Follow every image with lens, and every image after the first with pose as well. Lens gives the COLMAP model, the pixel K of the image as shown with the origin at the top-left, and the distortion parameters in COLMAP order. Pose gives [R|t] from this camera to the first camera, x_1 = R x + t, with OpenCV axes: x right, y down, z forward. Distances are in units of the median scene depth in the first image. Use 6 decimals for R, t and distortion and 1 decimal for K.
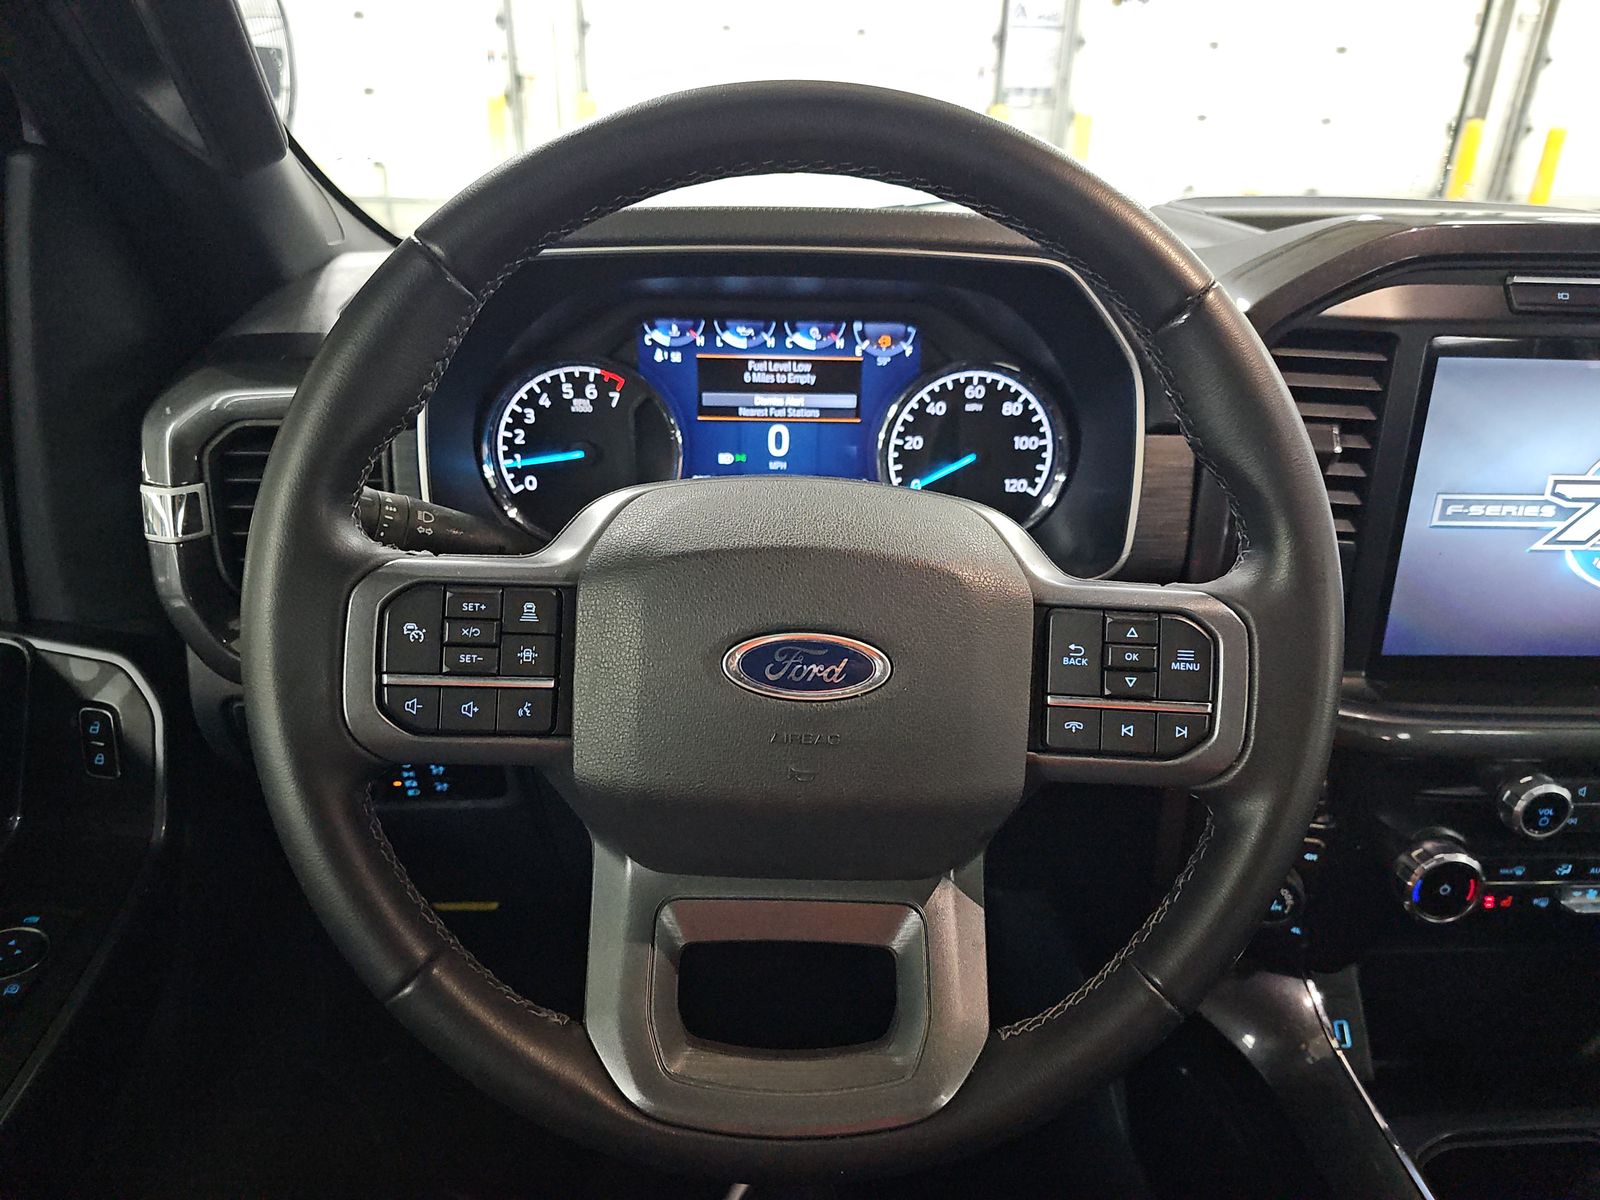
lens RADIAL K [[1072.3, 0, 799.9], [0, 1072.3, 601.5], [0, 0, 1]] dist [0.043485, -0.029862]
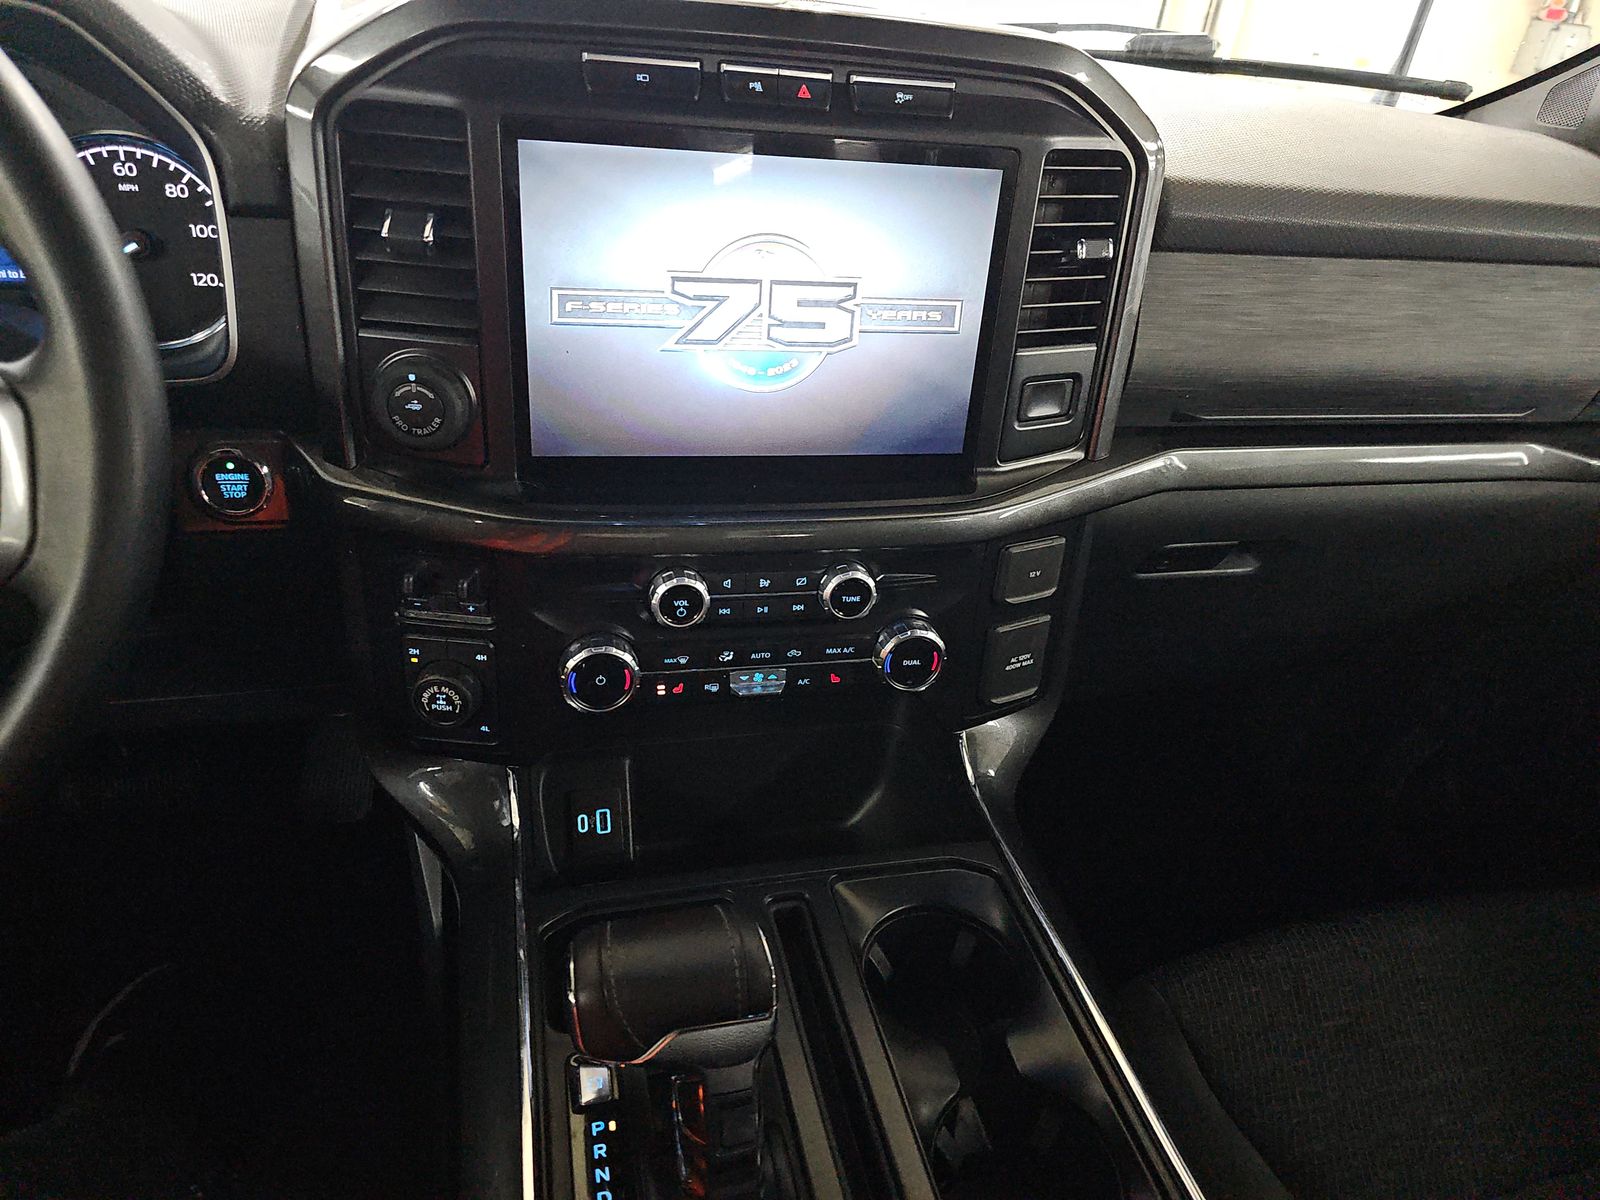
lens RADIAL K [[1072.3, 0, 802.6], [0, 1072.3, 606.1], [0, 0, 1]] dist [0.043485, -0.029862]
pose [[0.985825, -0.040899, 0.162718, 0.557512], [0.014845, 0.987293, 0.158218, 0.028851], [-0.167121, -0.153560, 0.973904, -0.031432]]
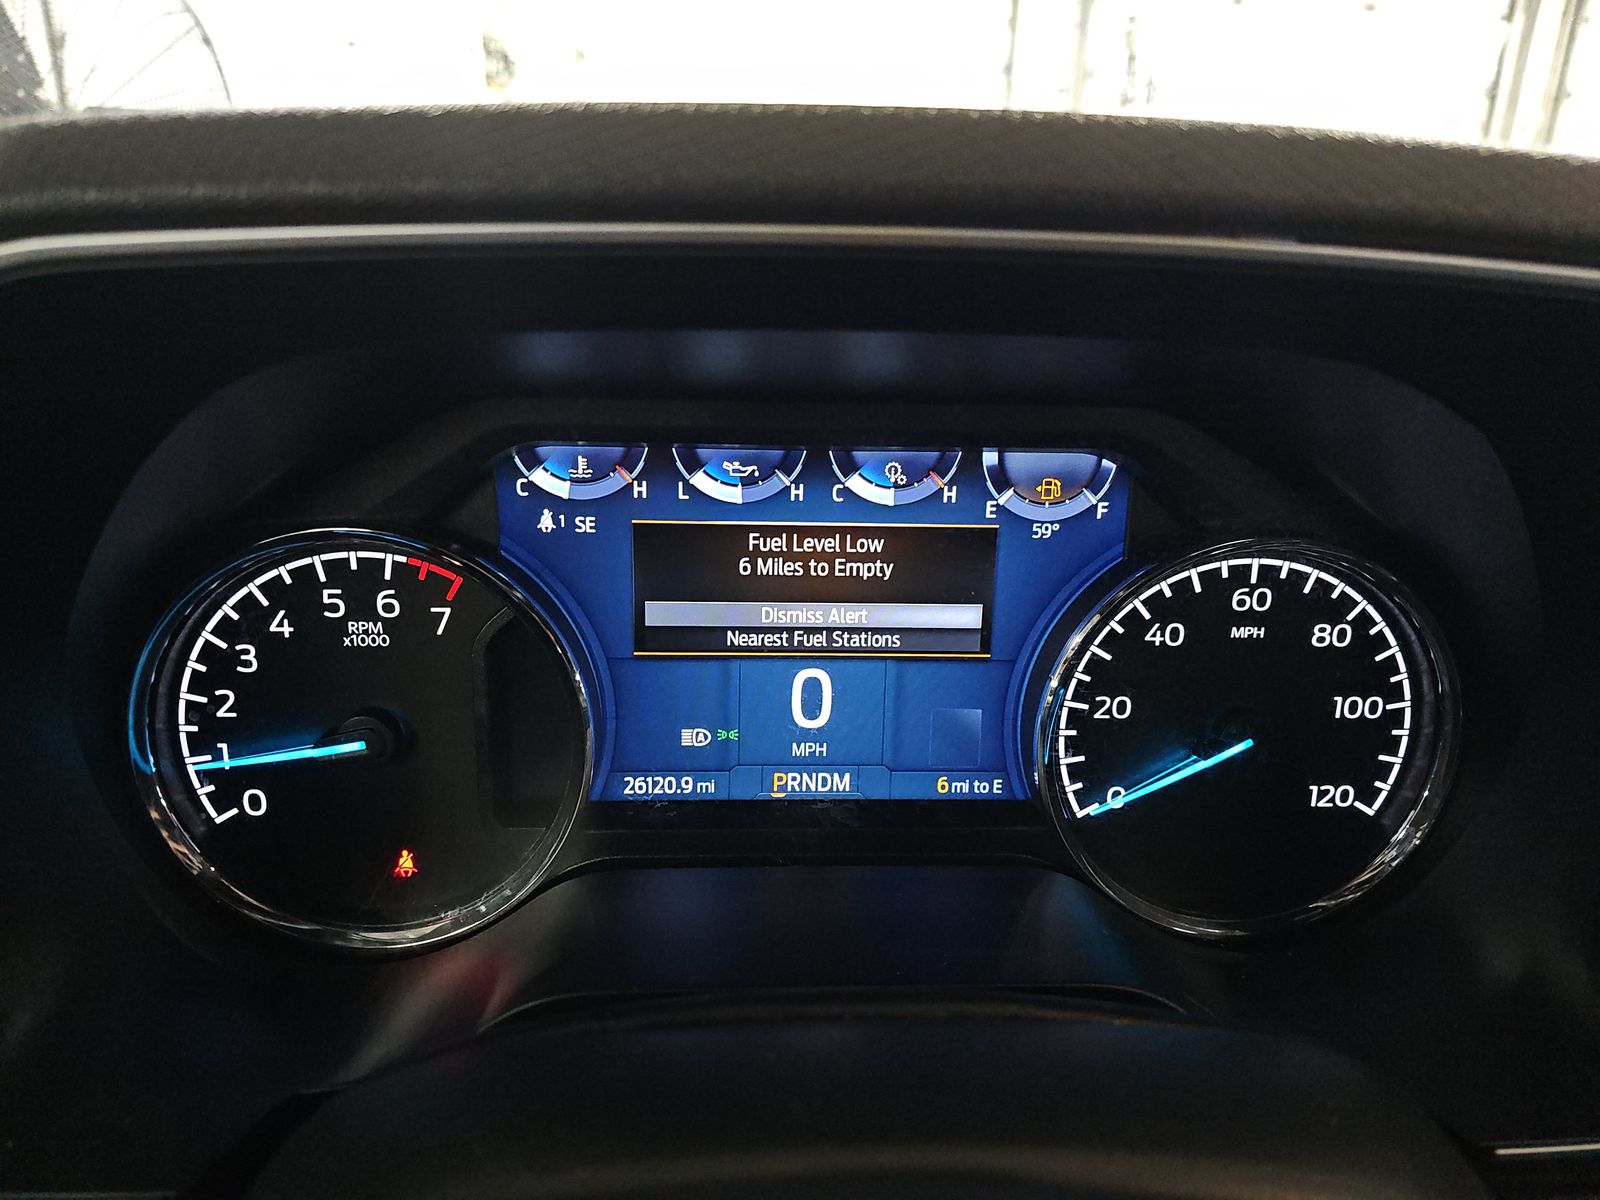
lens RADIAL K [[1072.3, 0, 801.2], [0, 1072.3, 595.8], [0, 0, 1]] dist [0.043485, -0.029862]
pose [[0.999969, -0.000404, 0.007887, -0.028615], [0.000933, 0.997740, -0.067179, -0.166800], [-0.007842, 0.067185, 0.997710, 0.553023]]
